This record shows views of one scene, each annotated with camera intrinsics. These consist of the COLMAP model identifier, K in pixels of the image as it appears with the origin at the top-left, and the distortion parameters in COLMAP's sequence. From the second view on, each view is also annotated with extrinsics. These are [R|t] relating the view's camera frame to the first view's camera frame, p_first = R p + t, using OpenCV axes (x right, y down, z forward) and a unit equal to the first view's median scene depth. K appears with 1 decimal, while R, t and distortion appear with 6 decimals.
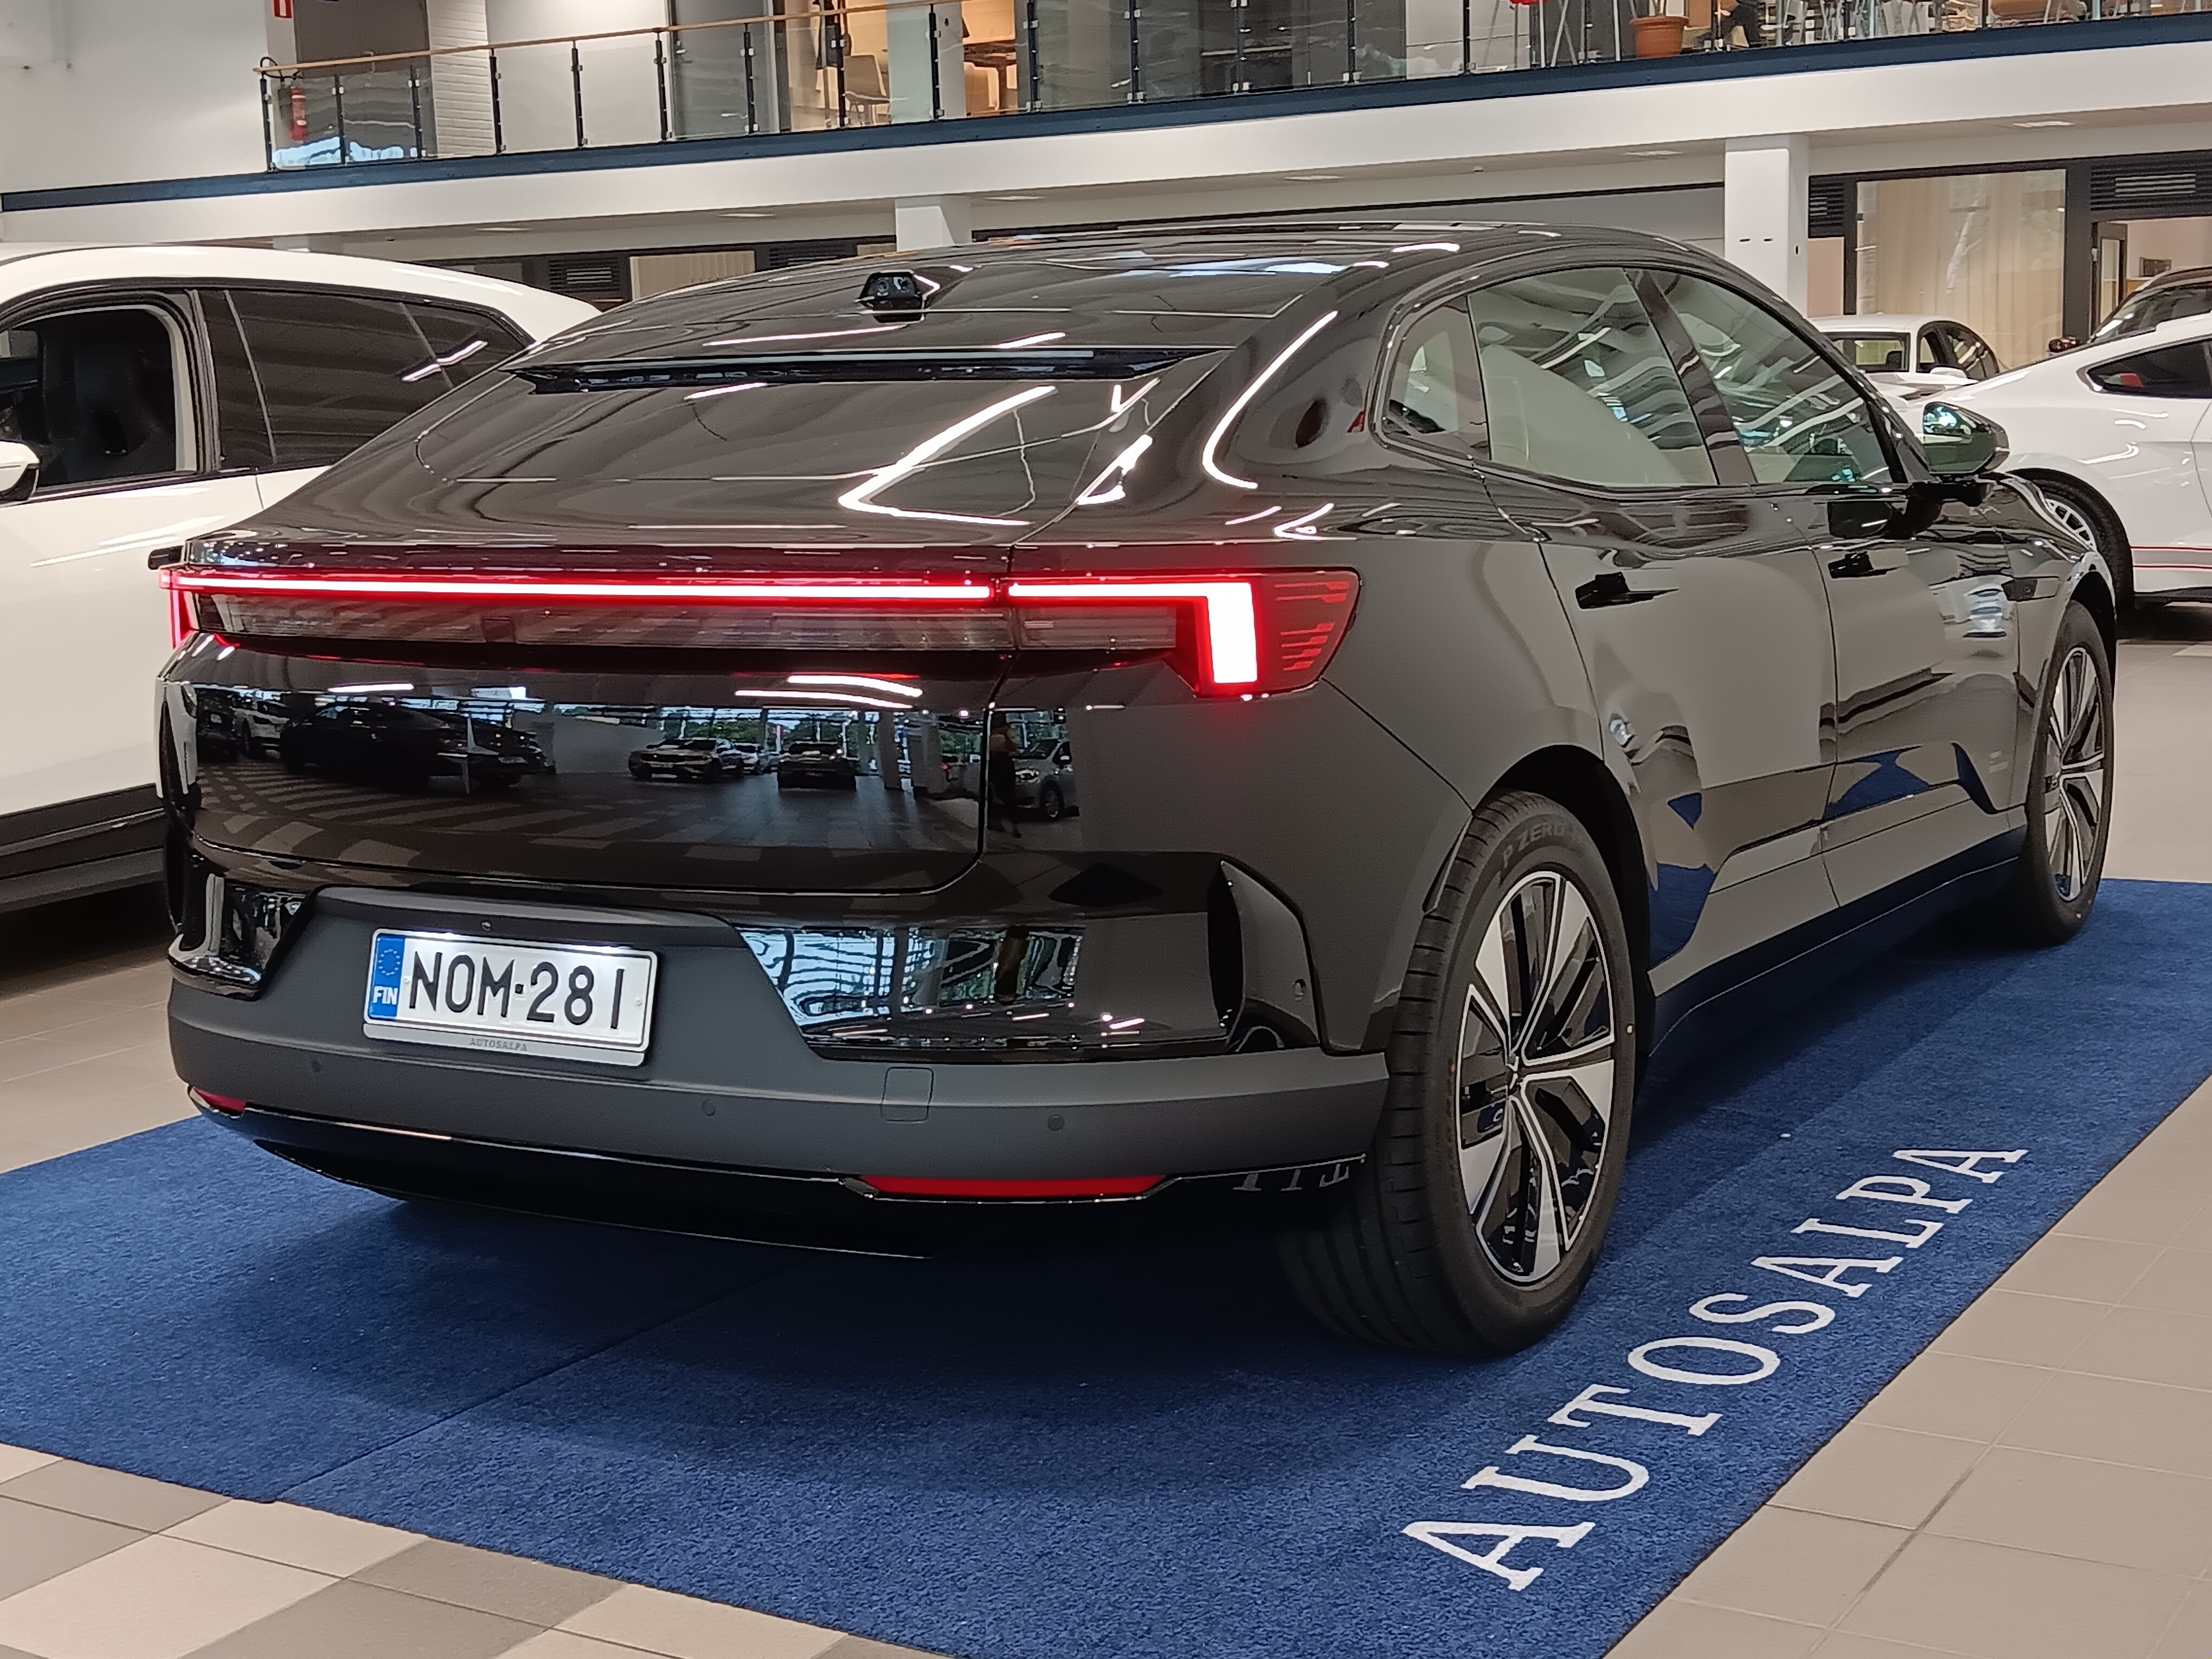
lens RADIAL K [[2908.0, 0, 1181.2], [0, 2908.0, 827.1], [0, 0, 1]] dist [0.237957, -0.767087]
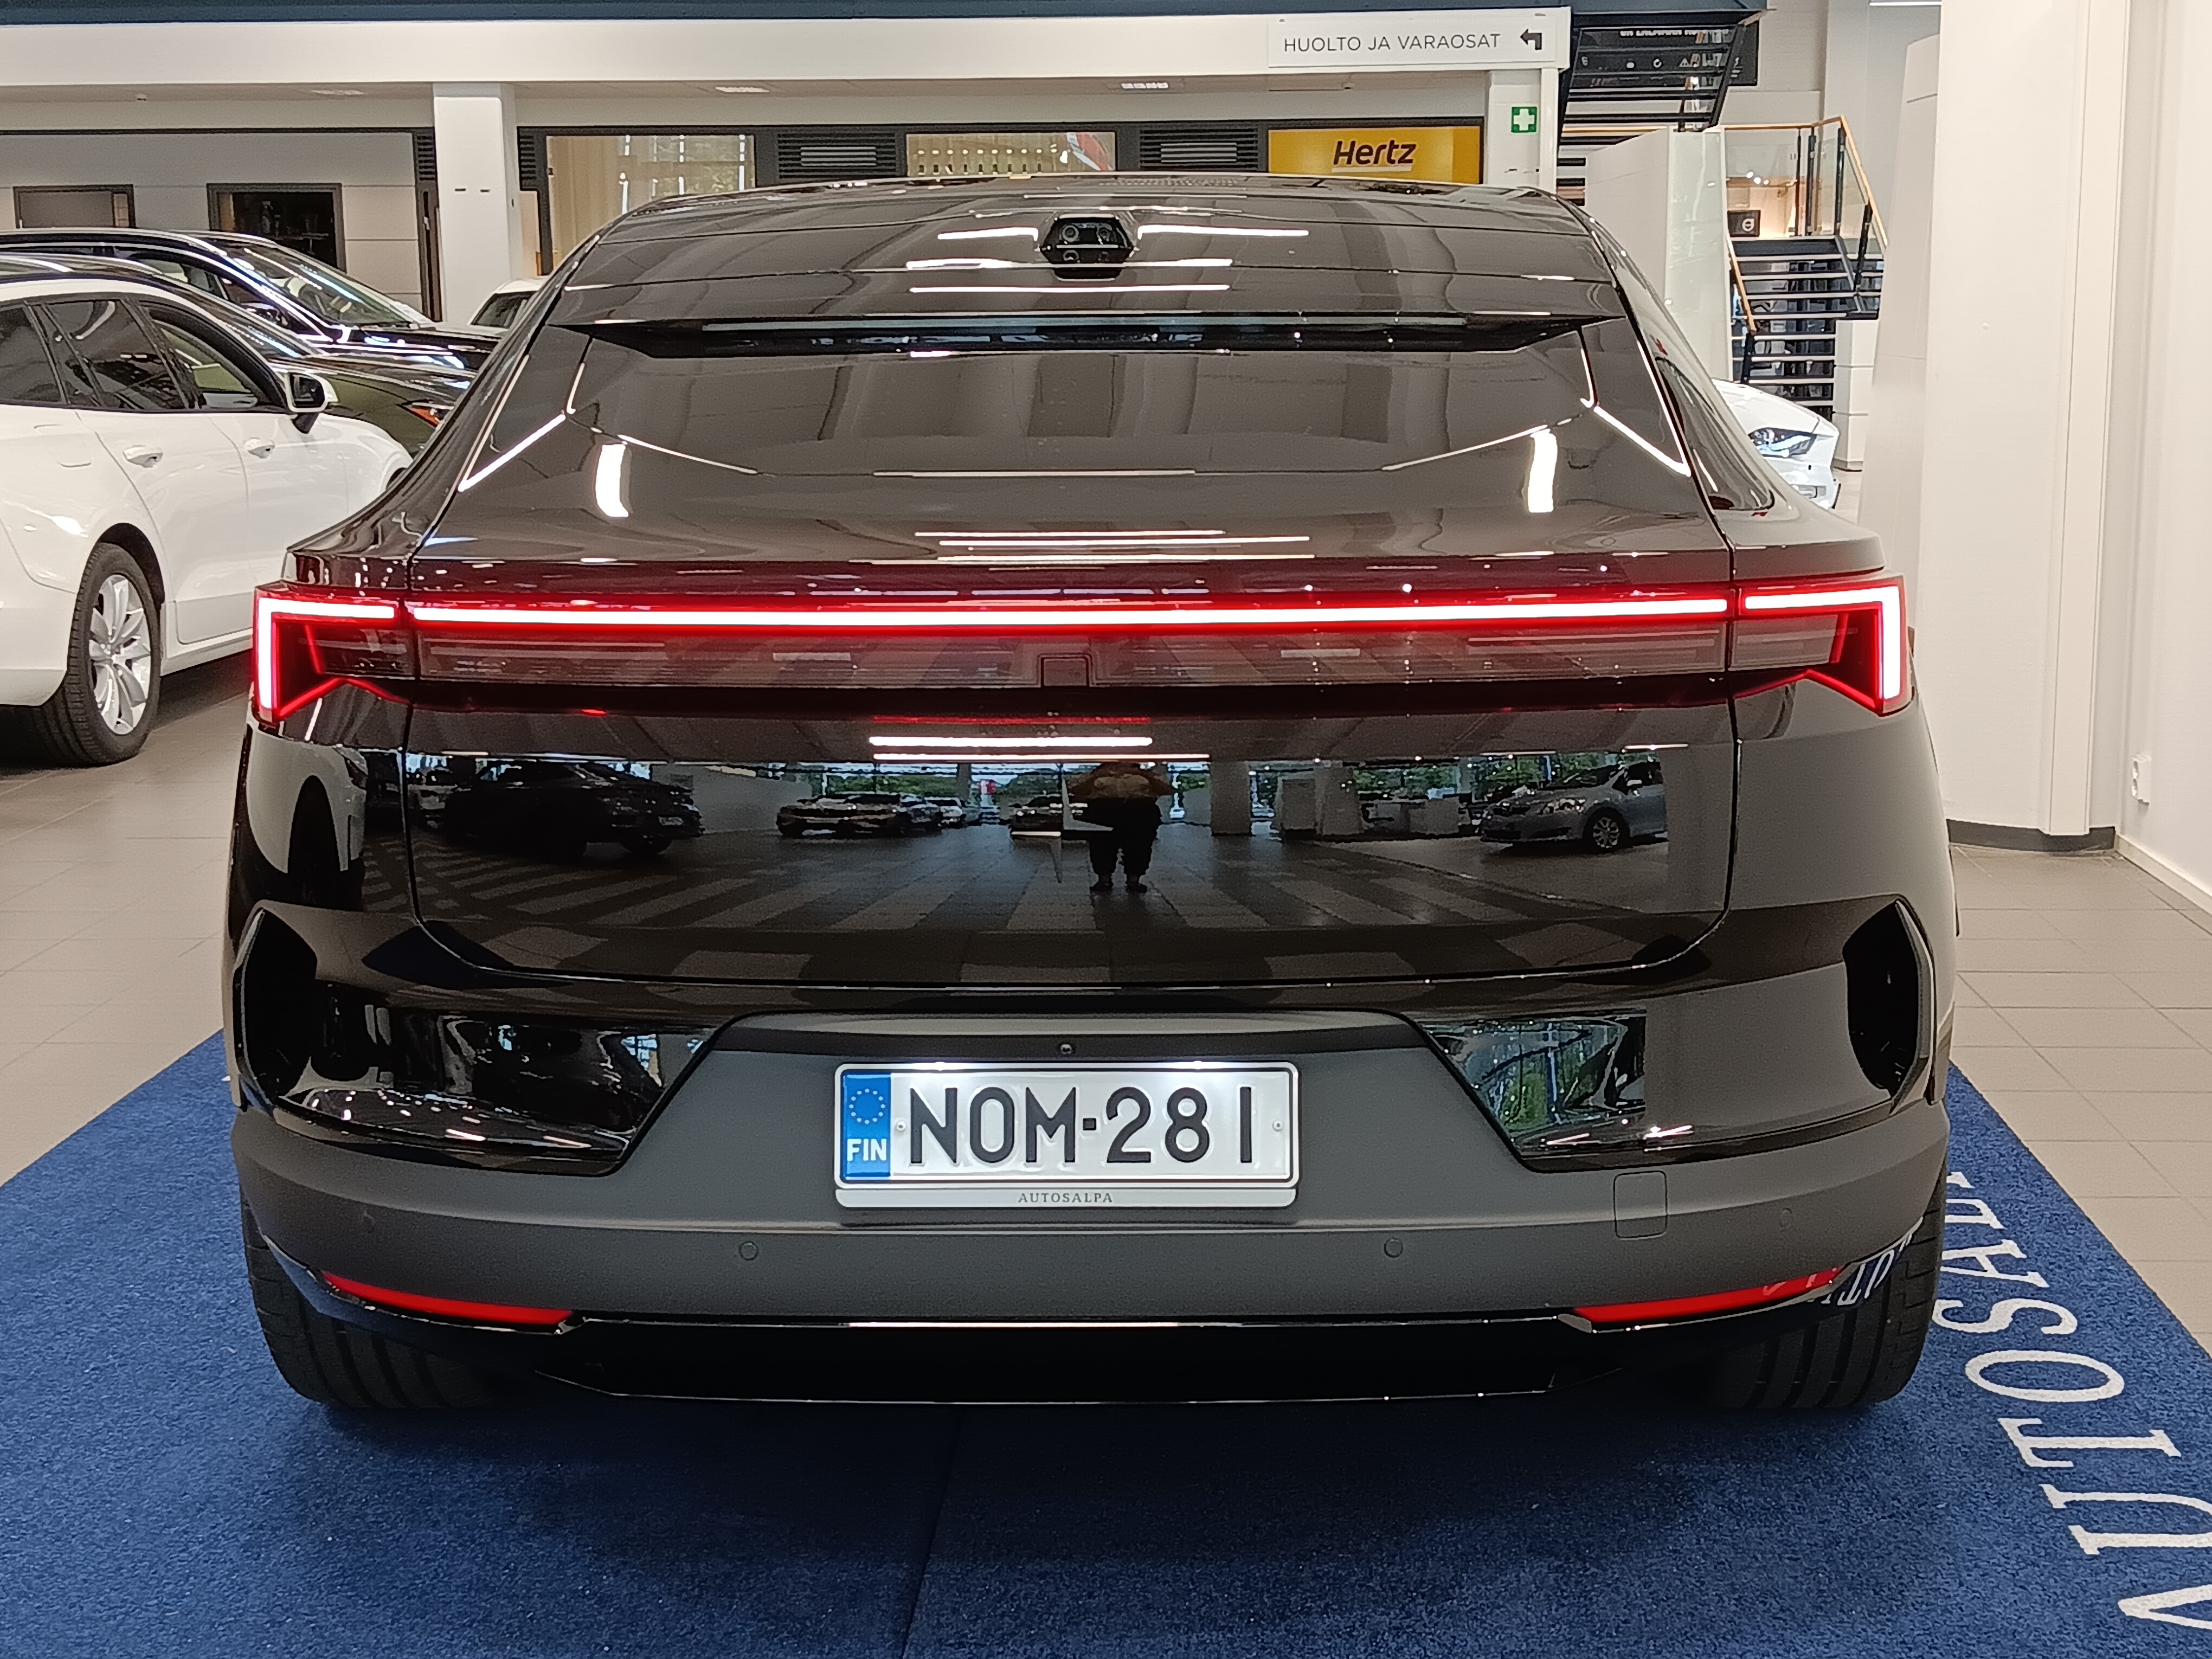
lens RADIAL K [[2908.0, 0, 1181.2], [0, 2908.0, 827.1], [0, 0, 1]] dist [0.237957, -0.767087]
pose [[0.886434, -0.061080, 0.458807, -0.551549], [0.054255, 0.998133, 0.028056, -0.044772], [-0.459664, 0.000022, 0.888093, 0.289468]]
